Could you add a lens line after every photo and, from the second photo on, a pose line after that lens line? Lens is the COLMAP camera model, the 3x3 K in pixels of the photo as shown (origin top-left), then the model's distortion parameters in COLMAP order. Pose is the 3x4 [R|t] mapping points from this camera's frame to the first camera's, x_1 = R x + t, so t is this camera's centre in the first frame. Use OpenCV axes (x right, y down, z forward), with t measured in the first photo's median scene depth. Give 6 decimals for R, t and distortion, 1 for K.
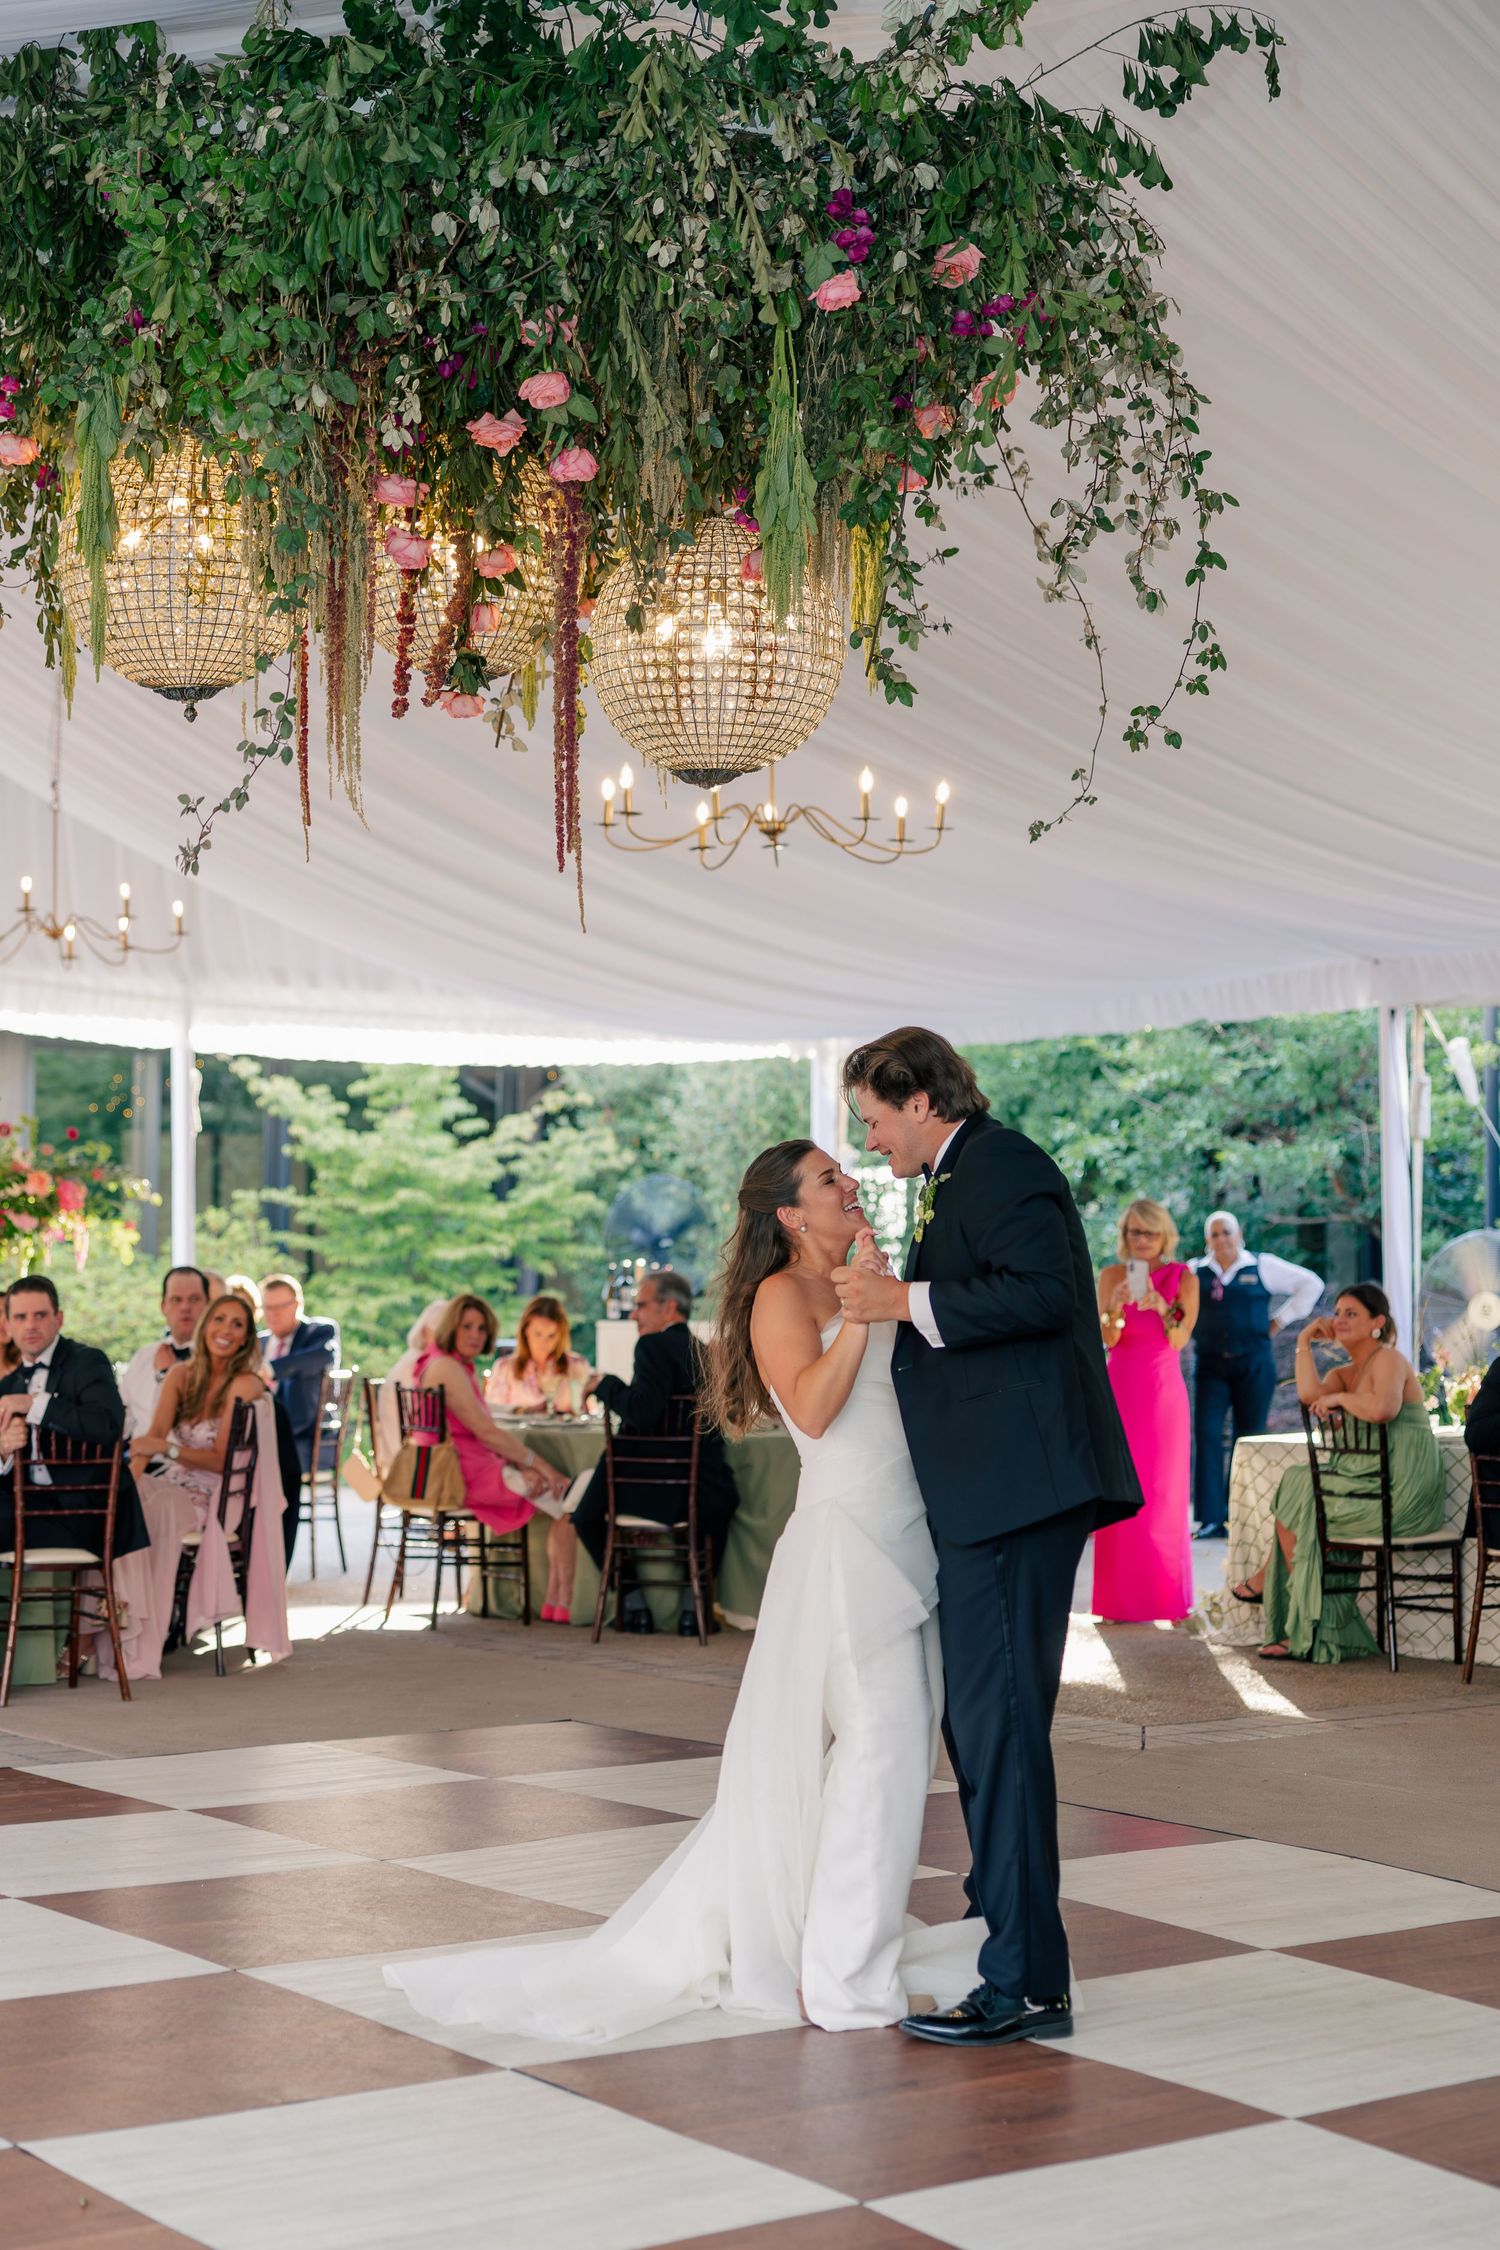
lens RADIAL K [[3788.0, 0, 746.9], [0, 3788.0, 935.3], [0, 0, 1]] dist [-0.019192, 0.092944]
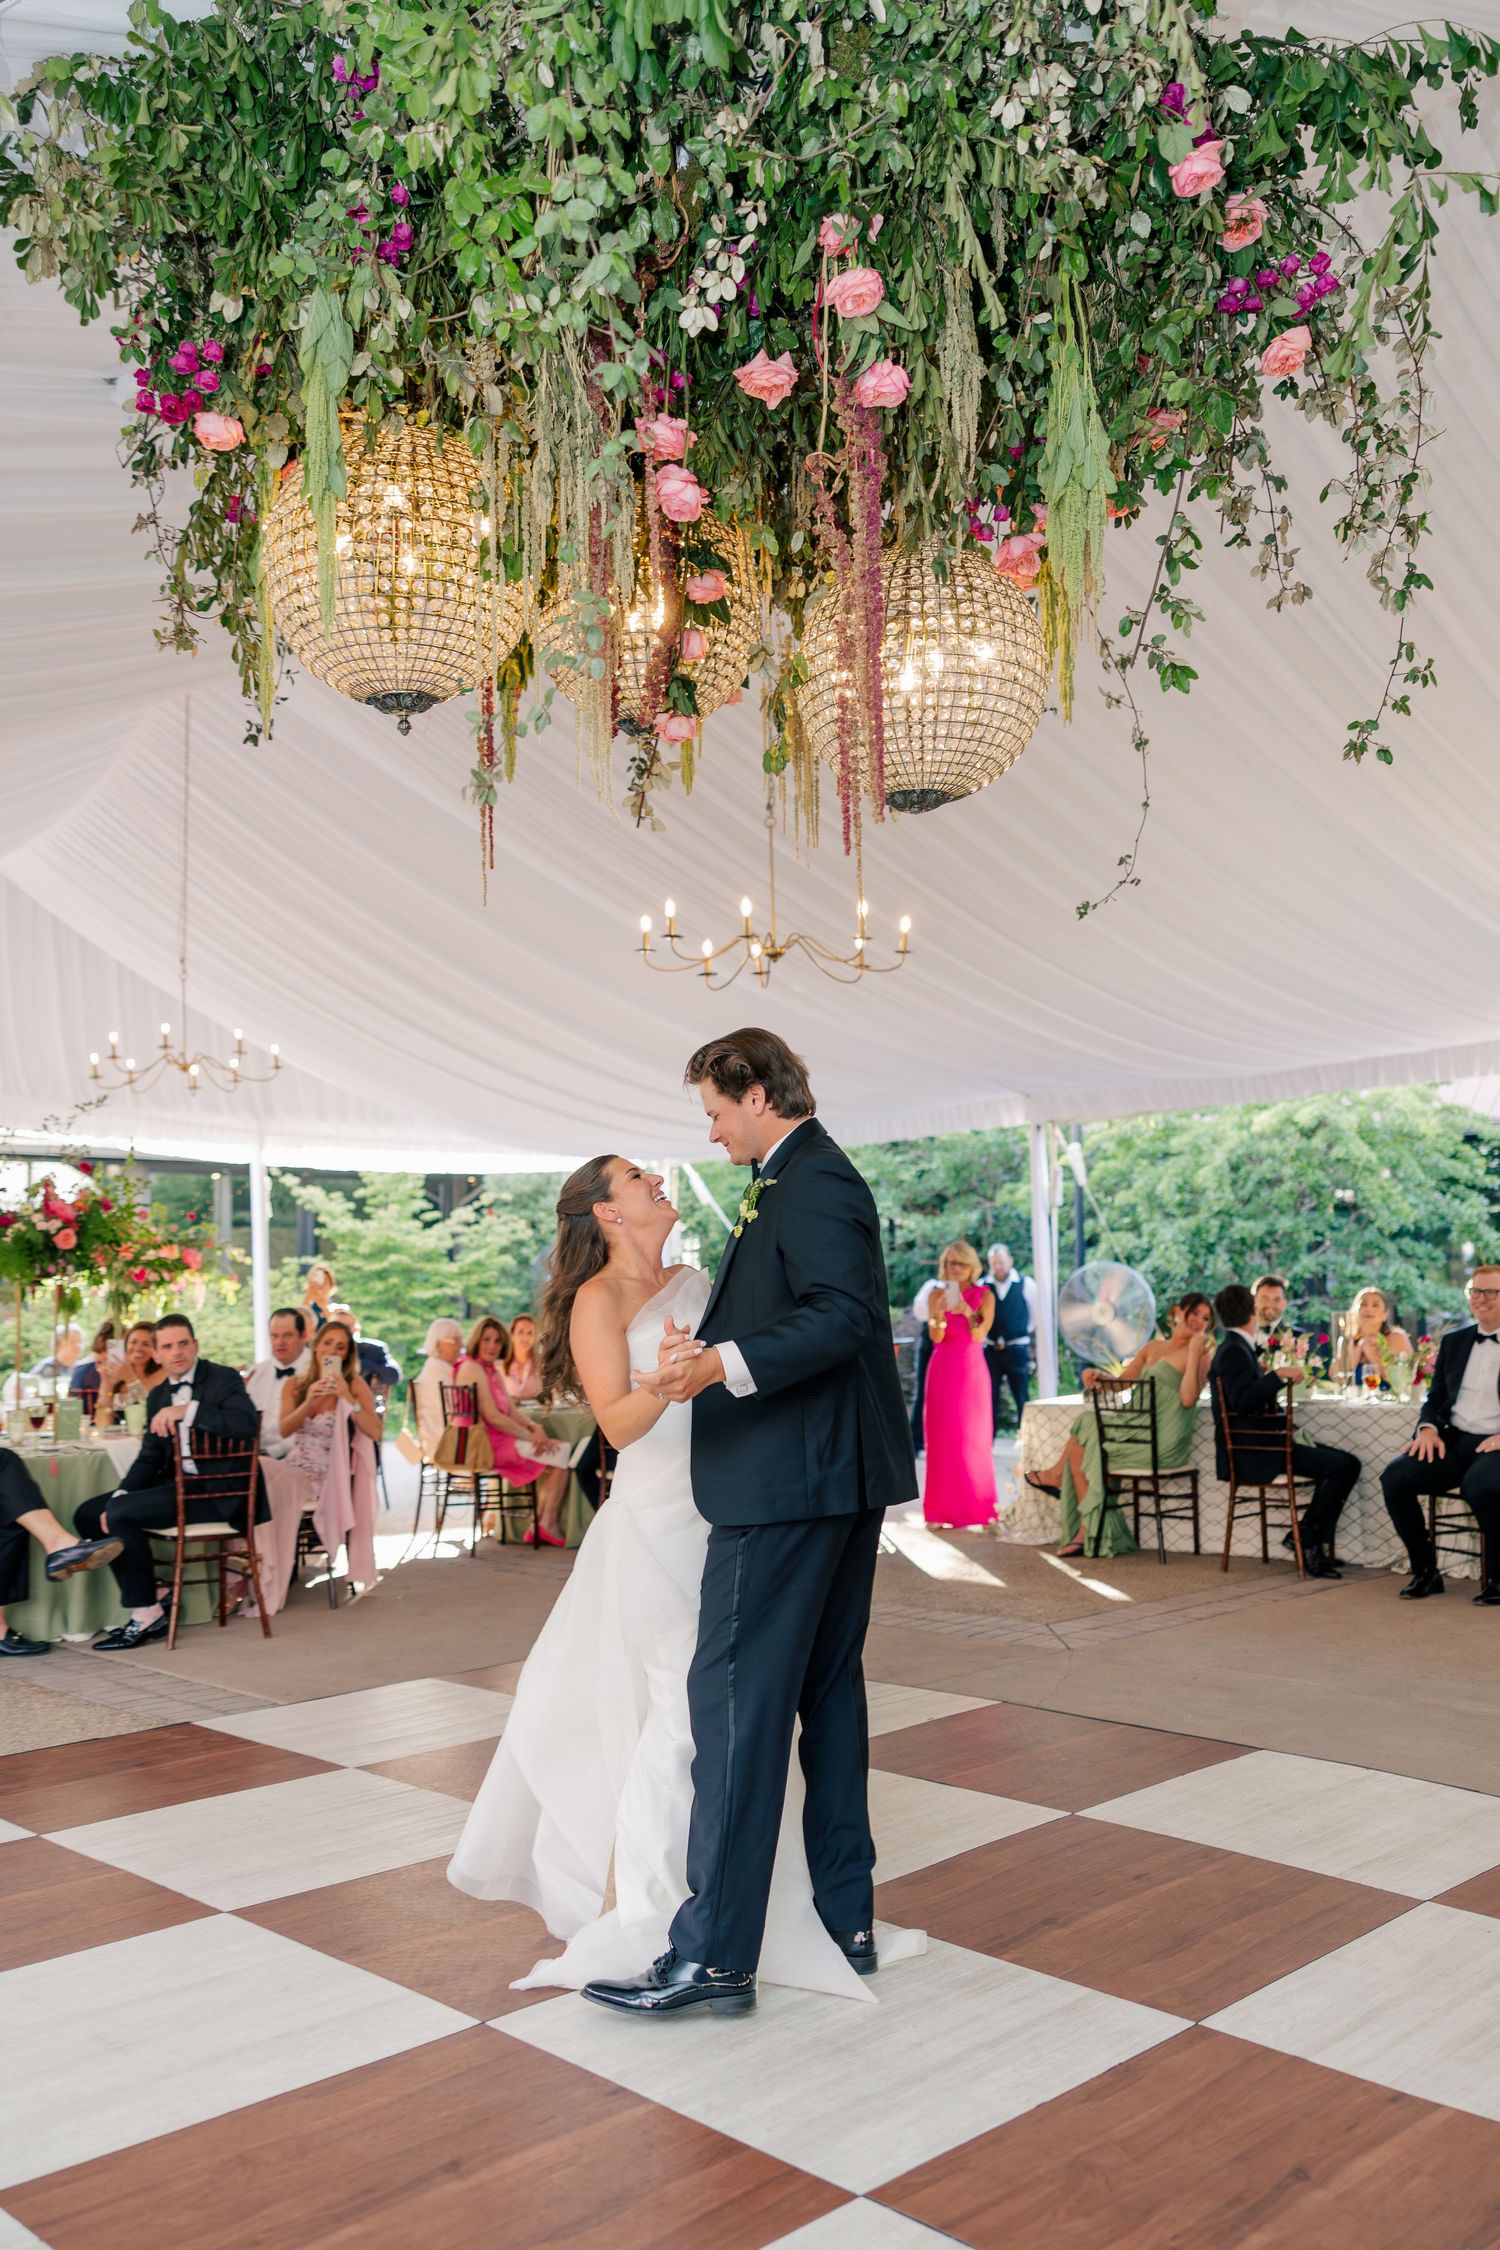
lens RADIAL K [[1811.6, 0, 718.4], [0, 1811.6, 1173.1], [0, 0, 1]] dist [0.000561, 0.000362]
pose [[0.990865, -0.015716, 0.133937, -0.079905], [0.013509, 0.999758, 0.017372, 0.030087], [-0.134177, -0.015404, 0.990838, 0.320258]]
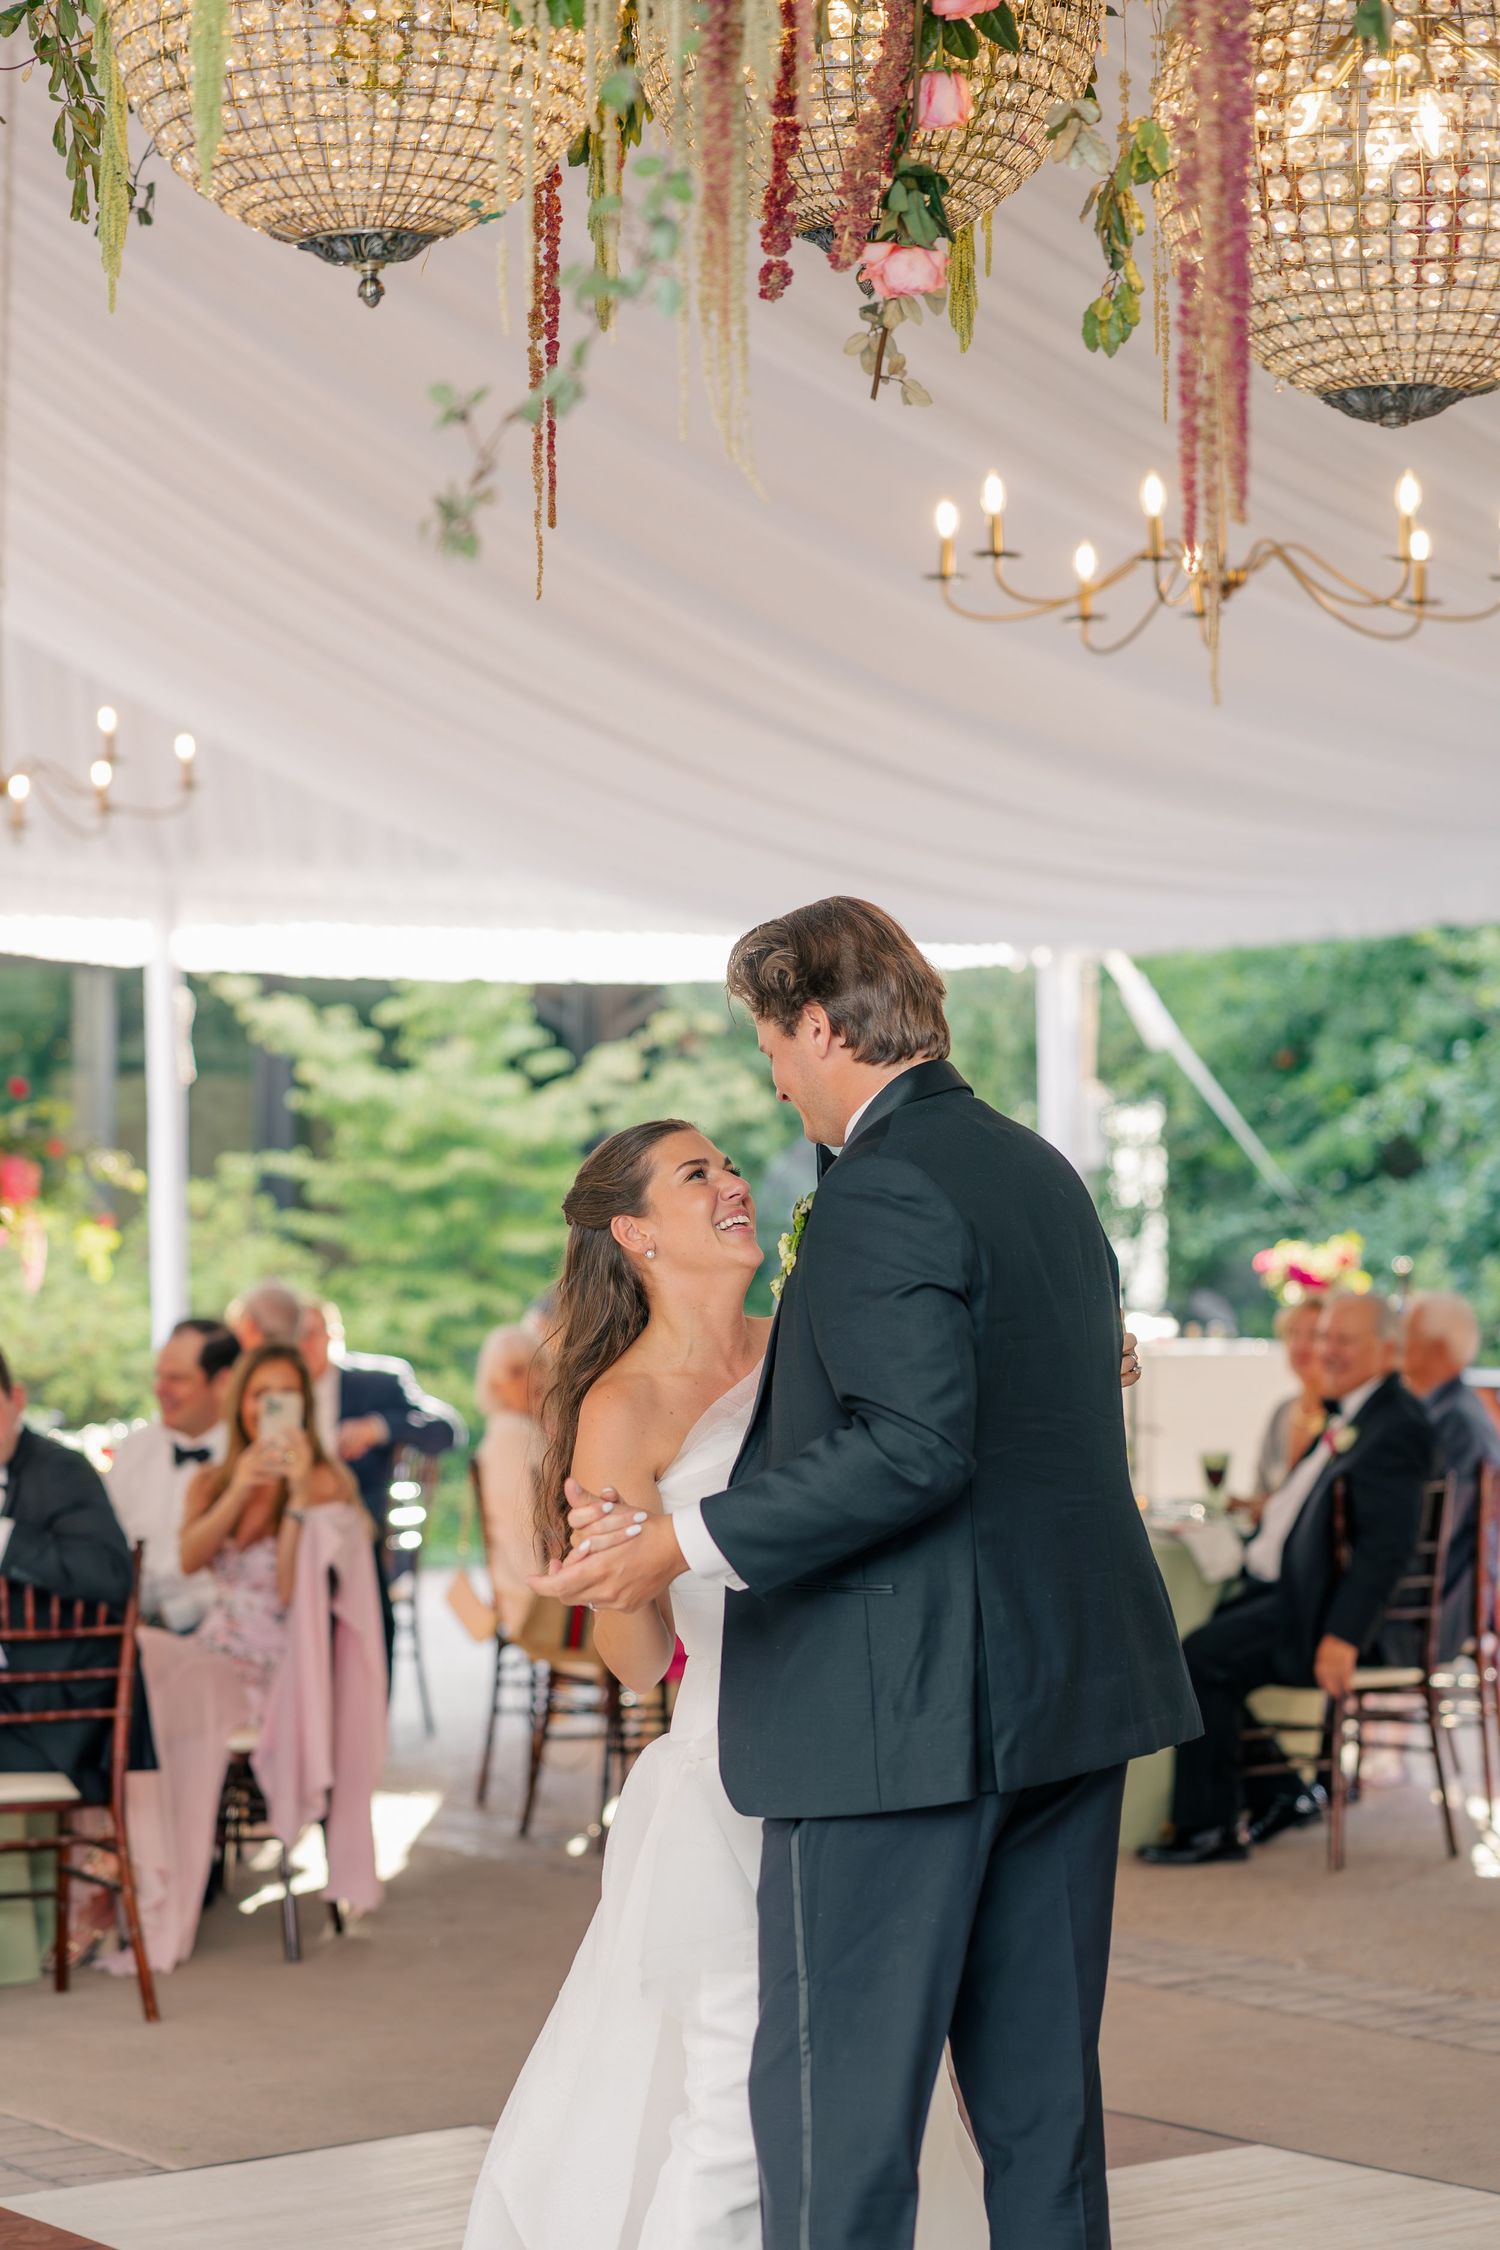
lens RADIAL K [[4307.8, 0, 619.2], [0, 4307.8, 800.4], [0, 0, 1]] dist [0.004707, 0.186159]
pose [[0.999766, -0.012044, -0.017971, -0.063679], [0.011936, 0.999910, -0.006125, 0.008032], [0.018043, 0.005909, 0.999820, 0.261270]]
